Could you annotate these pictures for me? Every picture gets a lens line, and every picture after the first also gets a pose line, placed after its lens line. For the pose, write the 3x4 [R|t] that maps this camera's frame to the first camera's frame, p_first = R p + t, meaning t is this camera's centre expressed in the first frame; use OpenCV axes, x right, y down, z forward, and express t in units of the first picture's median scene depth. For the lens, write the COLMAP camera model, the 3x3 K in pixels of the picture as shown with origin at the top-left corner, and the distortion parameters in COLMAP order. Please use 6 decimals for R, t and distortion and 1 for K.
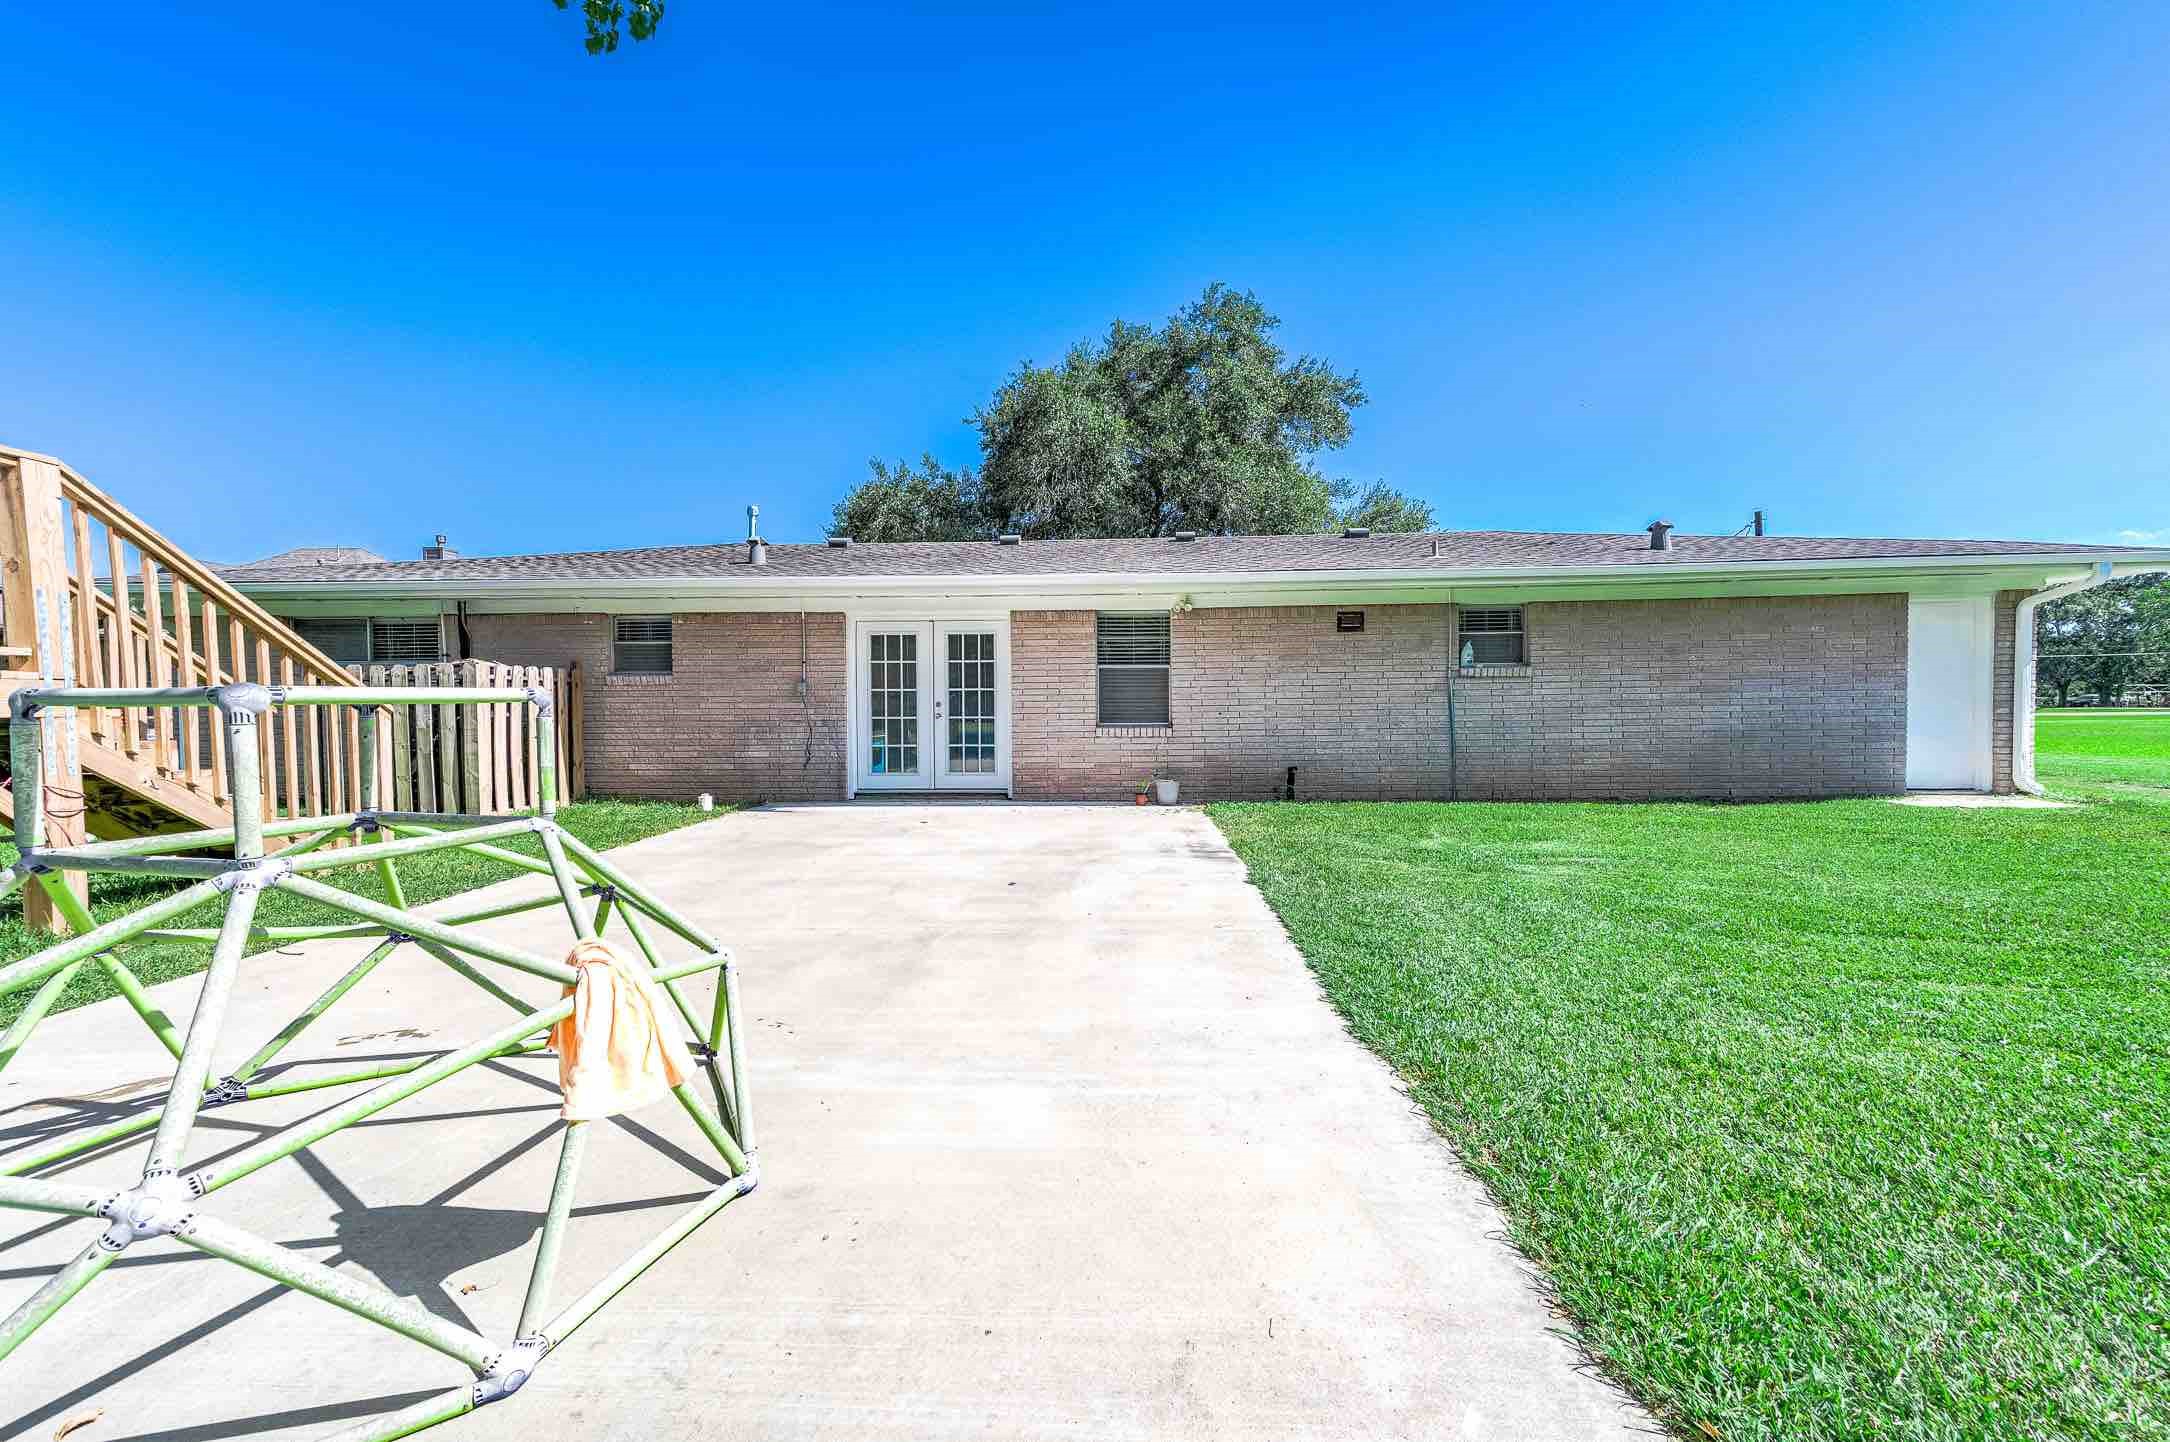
lens RADIAL K [[855.6, 0, 1085.0], [0, 855.6, 721.0], [0, 0, 1]] dist [0.022354, 0.000114]
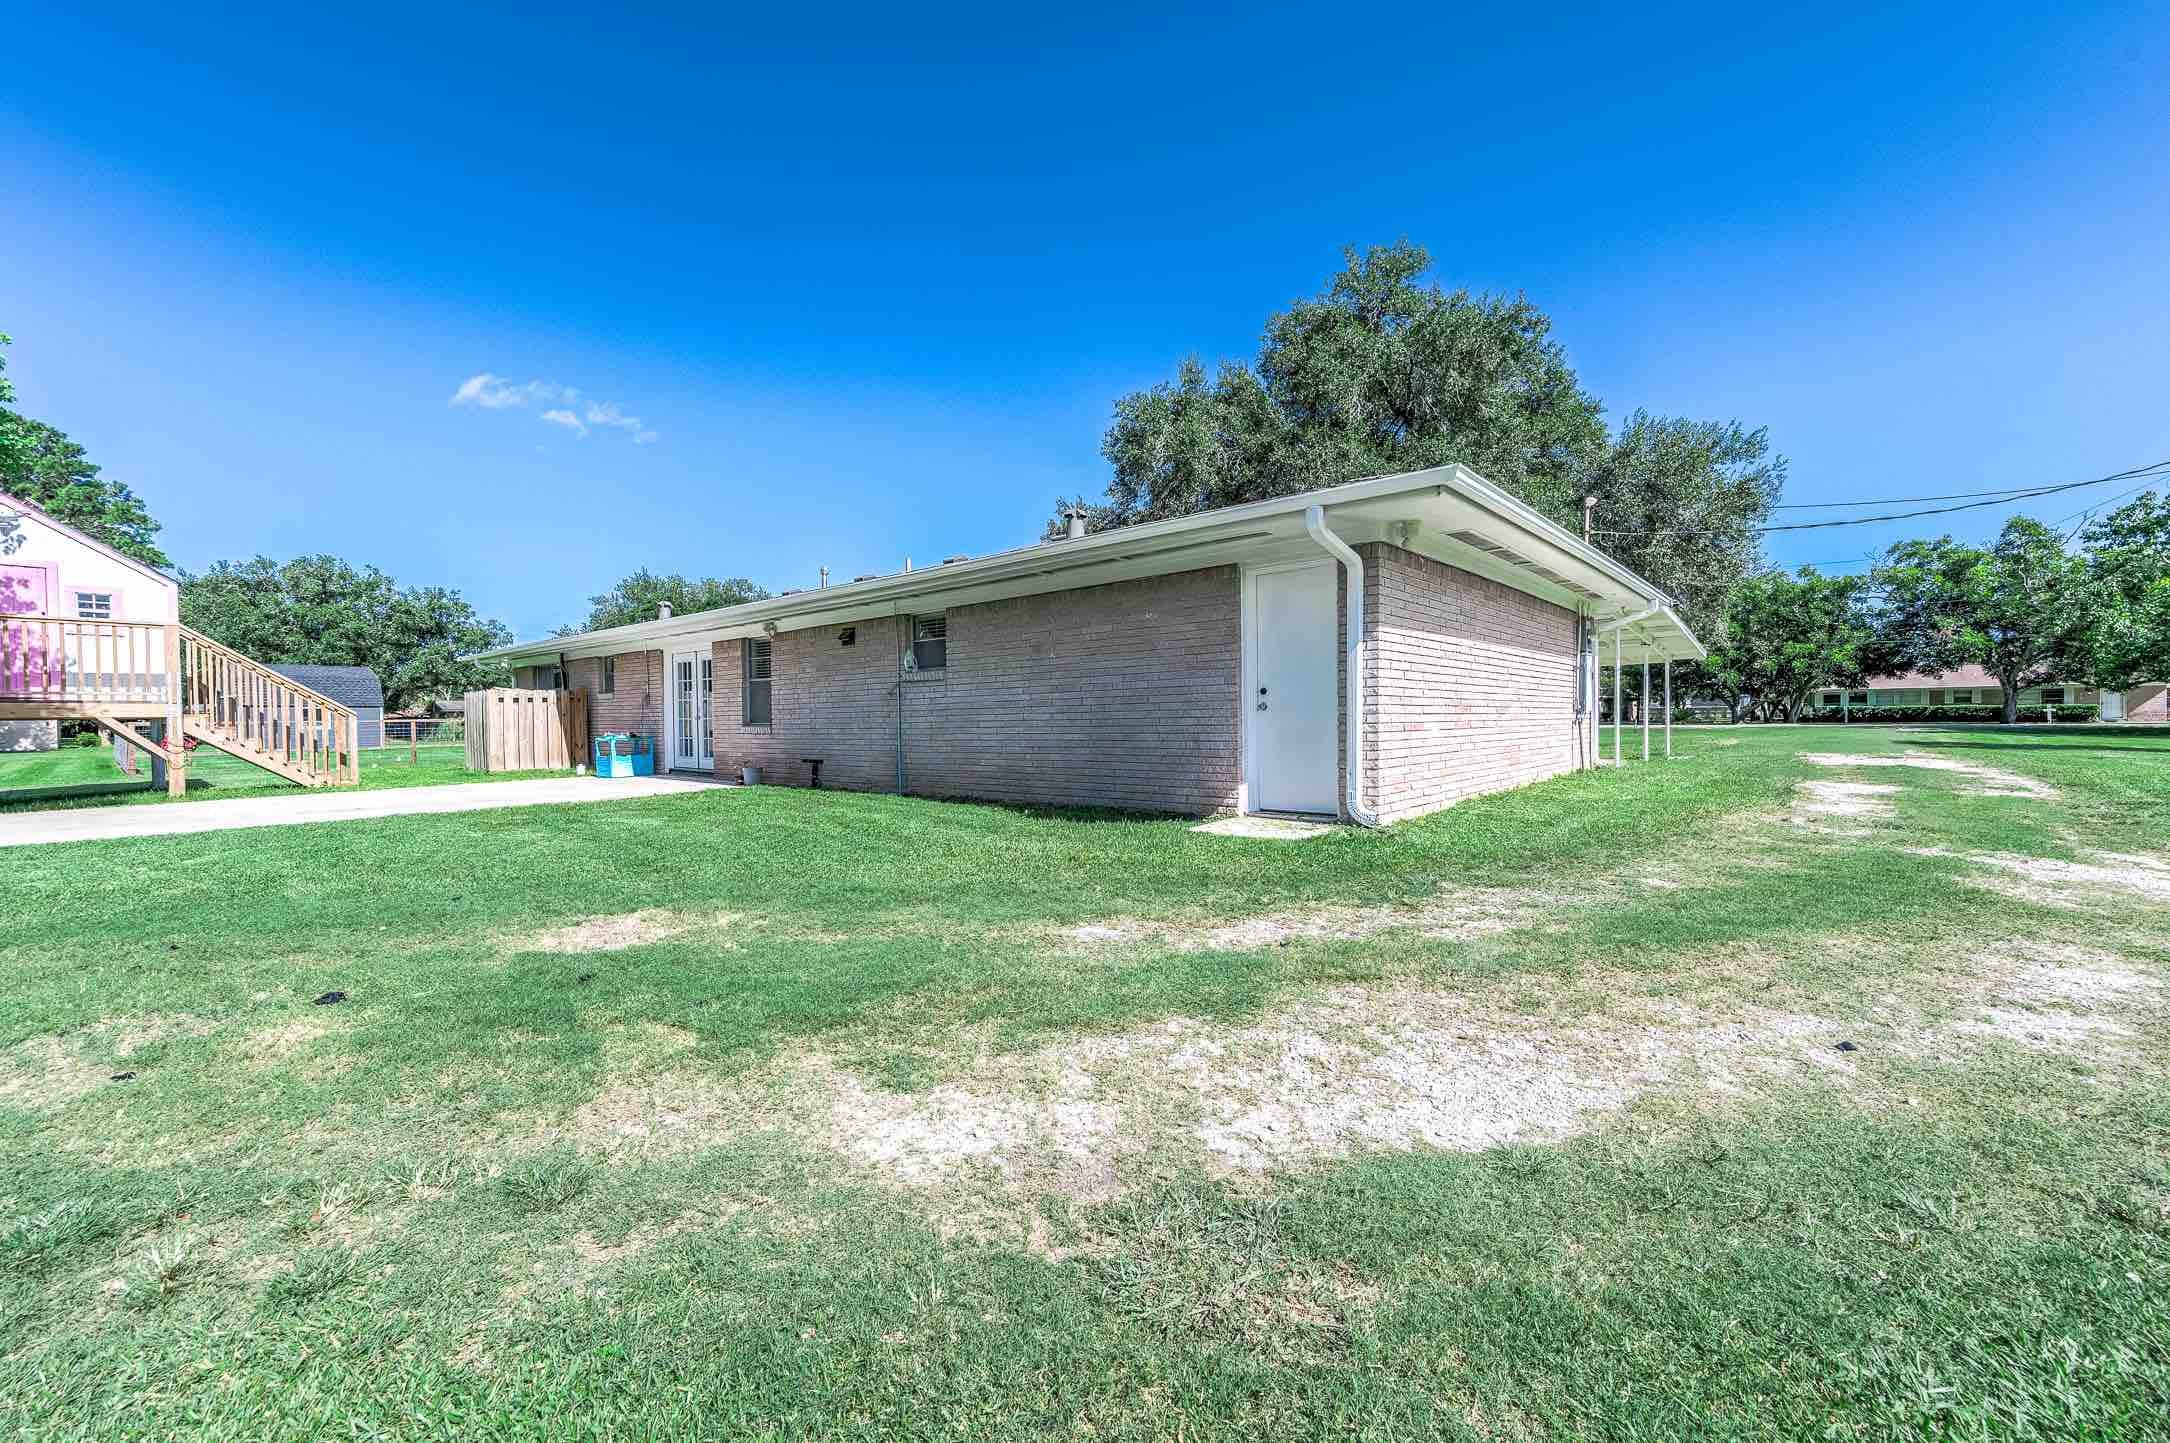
lens RADIAL K [[855.6, 0, 1085.0], [0, 855.6, 721.5], [0, 0, 1]] dist [0.022354, 0.000114]
pose [[0.790850, 0.002873, -0.612004, 1.225892], [-0.004715, 0.999988, -0.001397, -0.000165], [0.611992, 0.003990, 0.790854, 0.272695]]
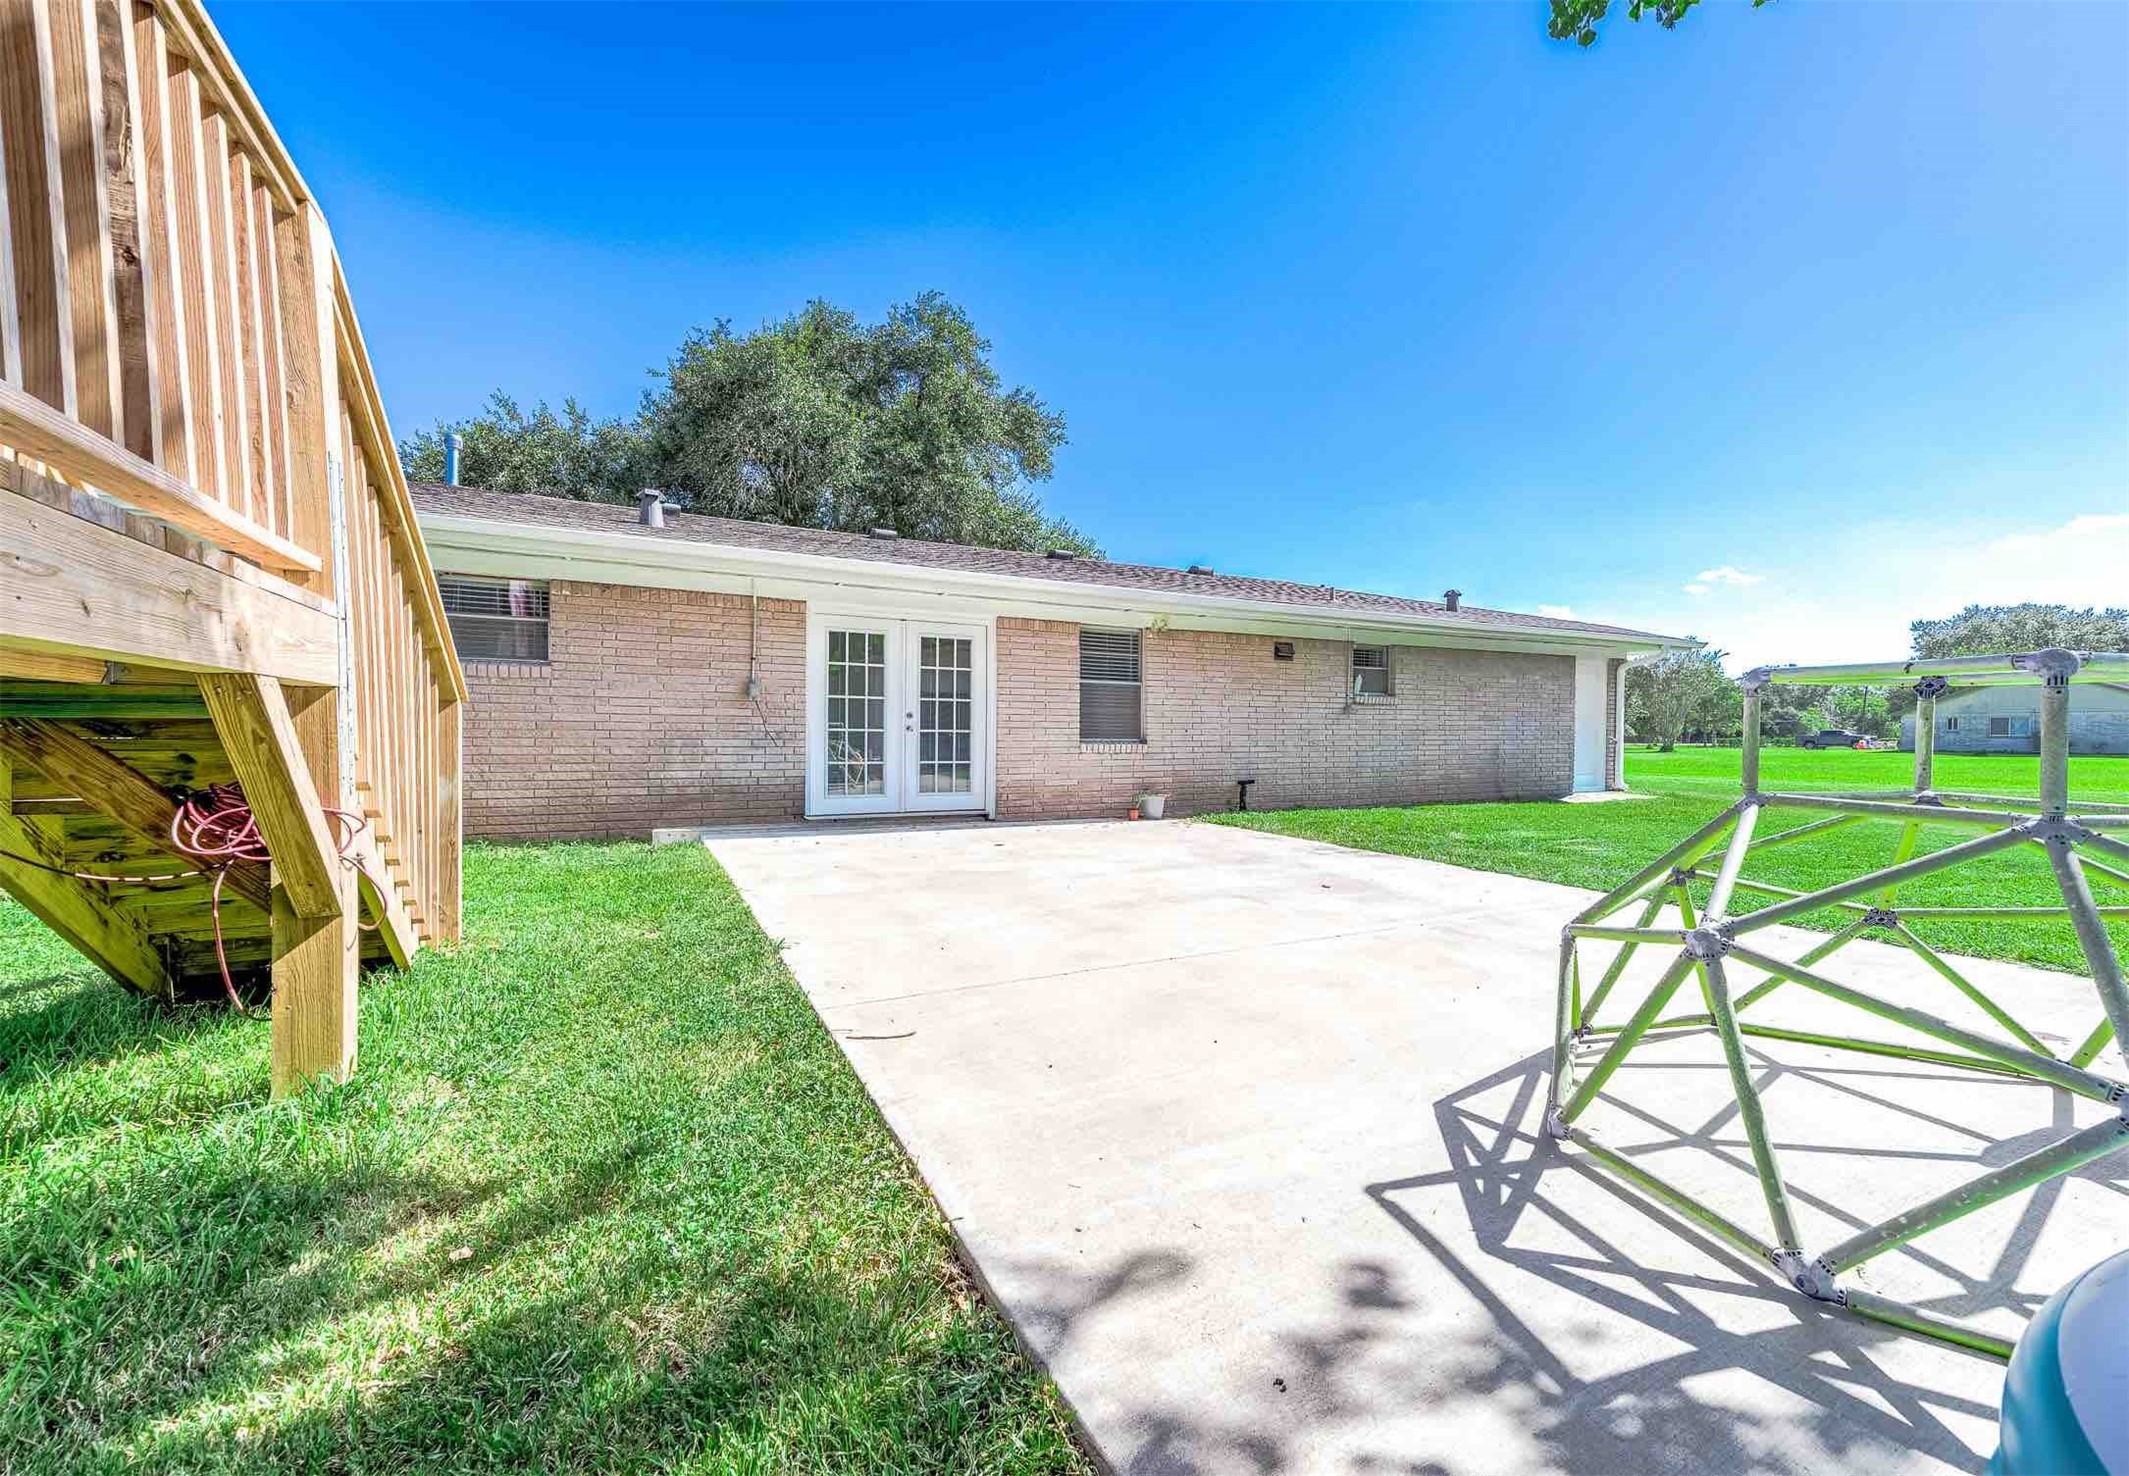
lens RADIAL K [[858.9, 0, 1073.9], [0, 858.9, 752.7], [0, 0, 1]] dist [0.026587, 0.000086]
pose [[0.863315, 0.002768, 0.504658, -0.482095], [-0.009260, 0.999903, 0.010356, 0.008173], [-0.504580, -0.013614, 0.863257, 0.155448]]
